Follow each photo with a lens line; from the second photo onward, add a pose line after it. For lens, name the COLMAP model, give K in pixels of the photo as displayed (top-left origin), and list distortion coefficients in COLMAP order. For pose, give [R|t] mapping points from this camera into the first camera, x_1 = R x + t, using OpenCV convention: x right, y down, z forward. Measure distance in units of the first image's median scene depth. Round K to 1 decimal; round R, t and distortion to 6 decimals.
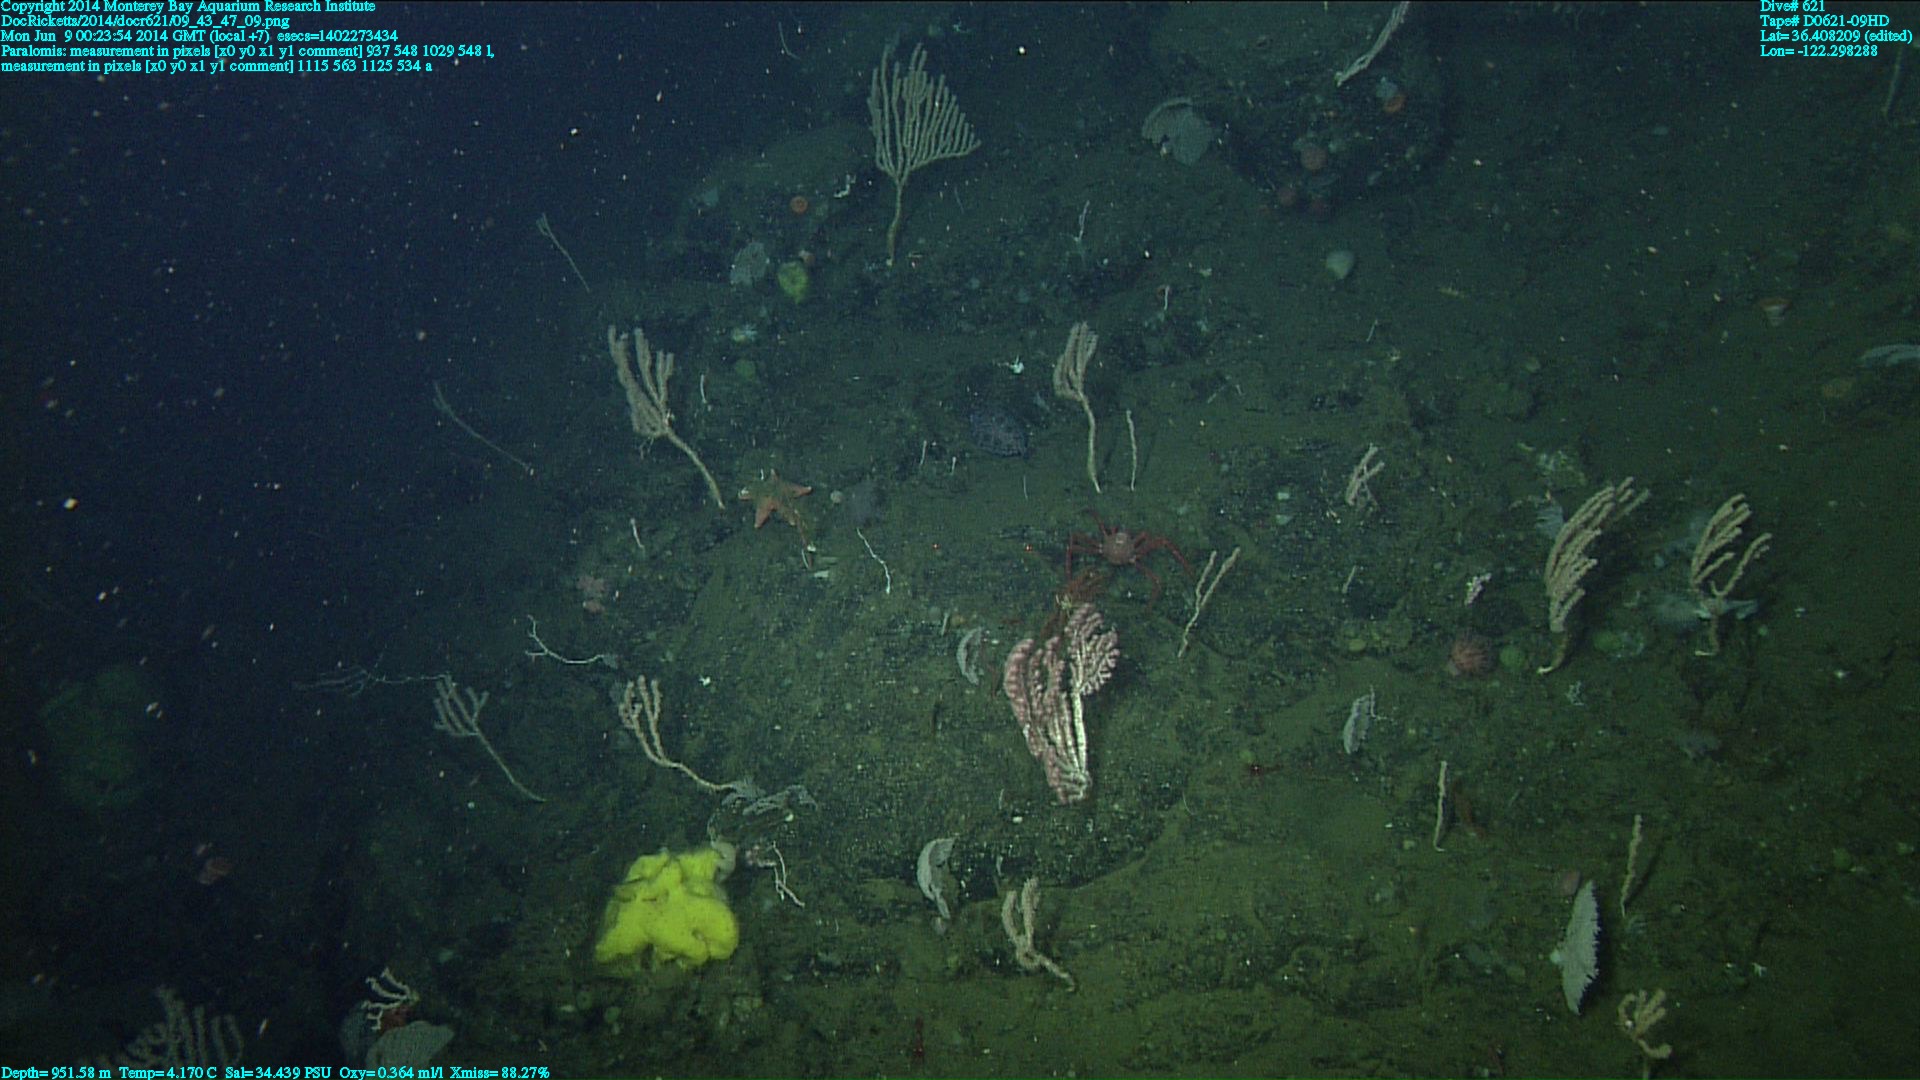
lens RADIAL K [[1194.0, 0, 983.8], [0, 1194.0, 551.1], [0, 0, 1]] dist [-0.044139, 0.139705]
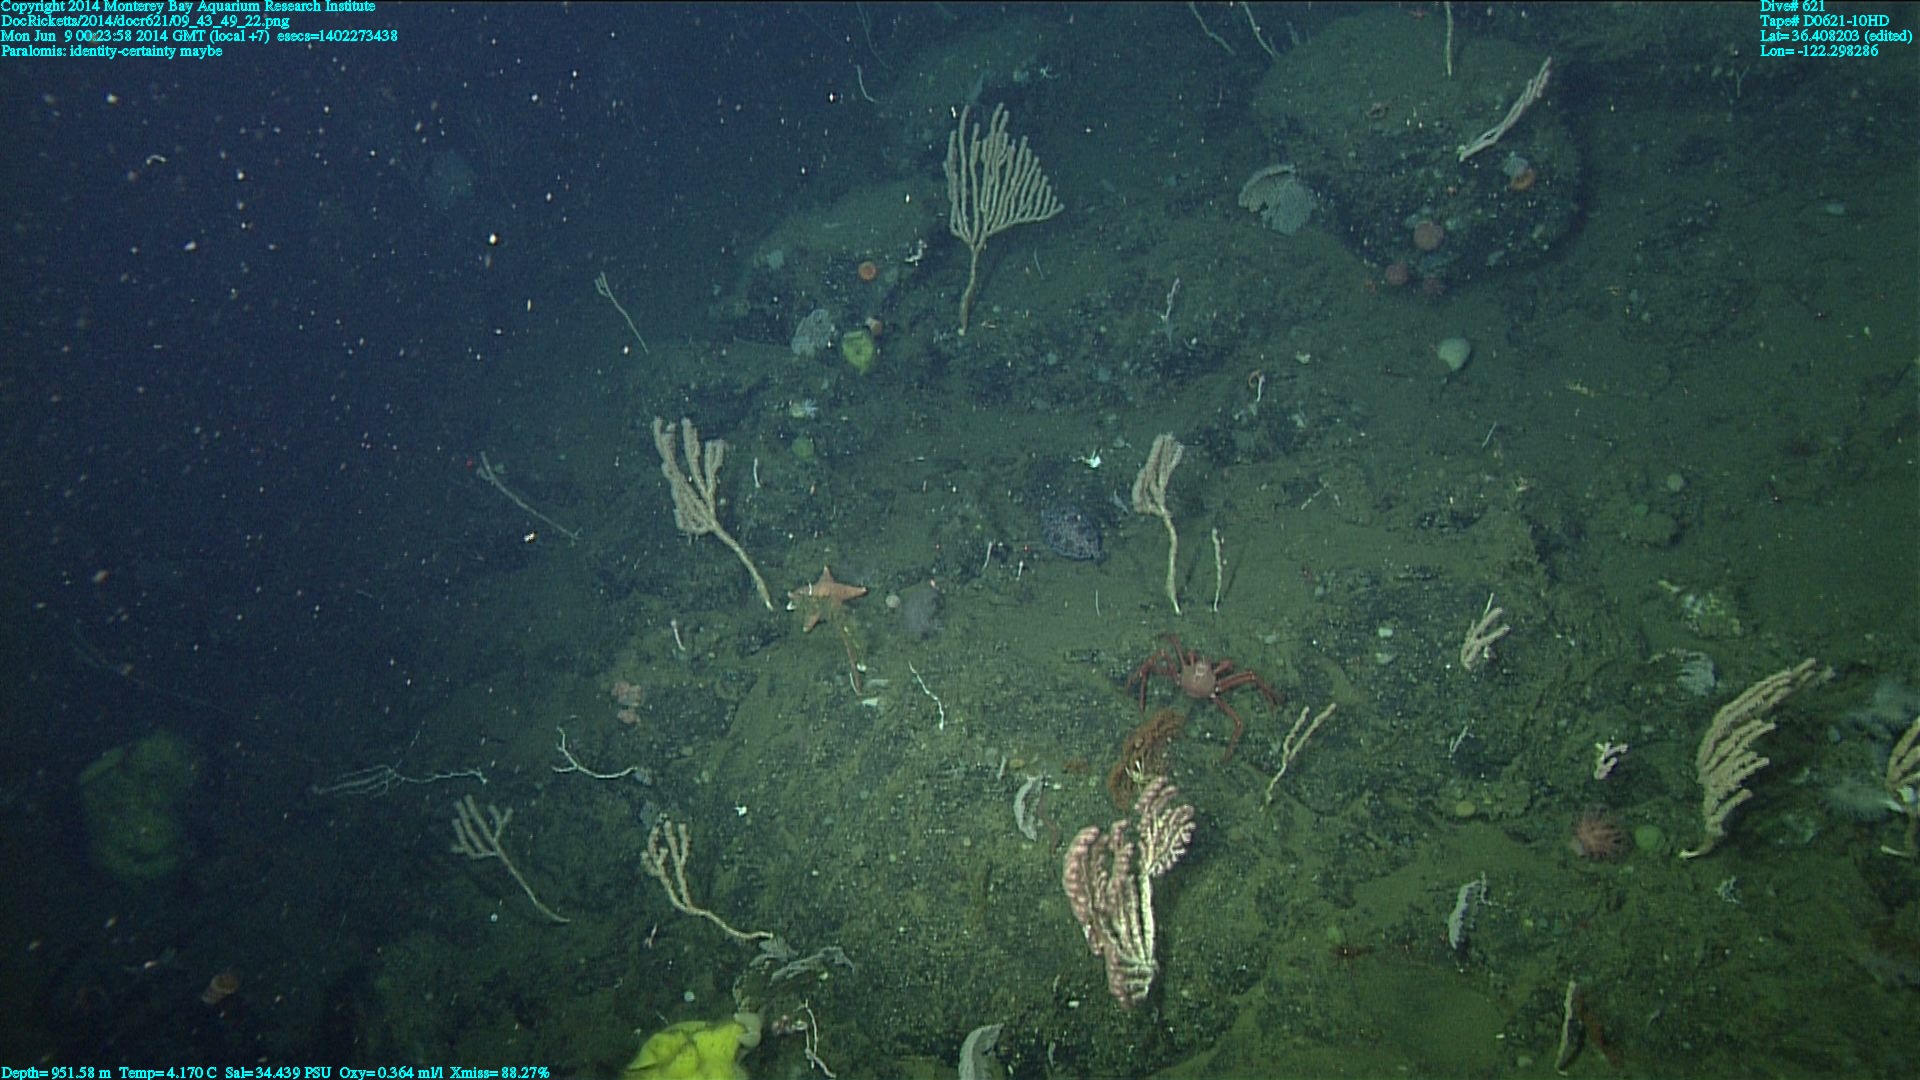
lens RADIAL K [[1194.0, 0, 983.8], [0, 1194.0, 551.1], [0, 0, 1]] dist [-0.044139, 0.139705]
pose [[0.997490, 0.037208, -0.060242, 0.001850], [-0.037182, 0.999307, 0.001551, -0.100447], [0.060258, 0.000693, 0.998183, 0.090328]]
